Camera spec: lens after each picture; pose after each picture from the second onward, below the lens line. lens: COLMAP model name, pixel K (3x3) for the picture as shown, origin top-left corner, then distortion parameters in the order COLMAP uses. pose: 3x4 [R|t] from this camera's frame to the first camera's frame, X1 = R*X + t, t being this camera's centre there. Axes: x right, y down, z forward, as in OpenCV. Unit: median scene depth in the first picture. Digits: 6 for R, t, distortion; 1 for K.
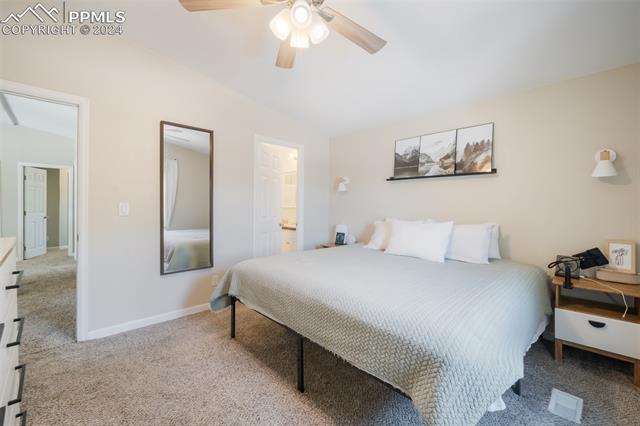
lens RADIAL K [[261.3, 0, 318.1], [0, 261.3, 212.2], [0, 0, 1]] dist [-0.002179, -0.000074]
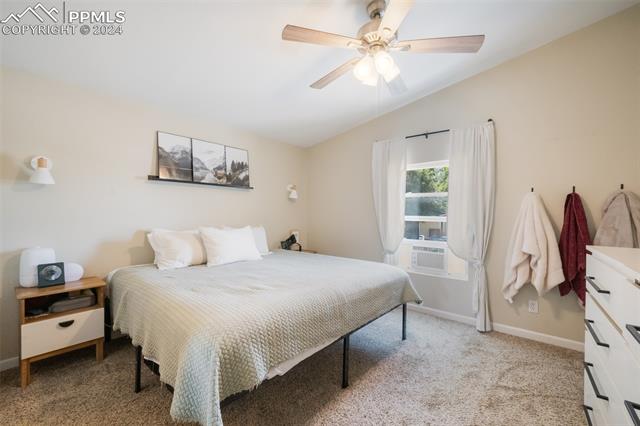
lens RADIAL K [[261.3, 0, 323.3], [0, 261.3, 215.3], [0, 0, 1]] dist [-0.002179, -0.000074]
pose [[-0.091773, -0.010784, 0.995722, -0.633214], [0.015735, 0.999801, 0.012278, -0.020248], [-0.995656, 0.016795, -0.091585, 0.664254]]
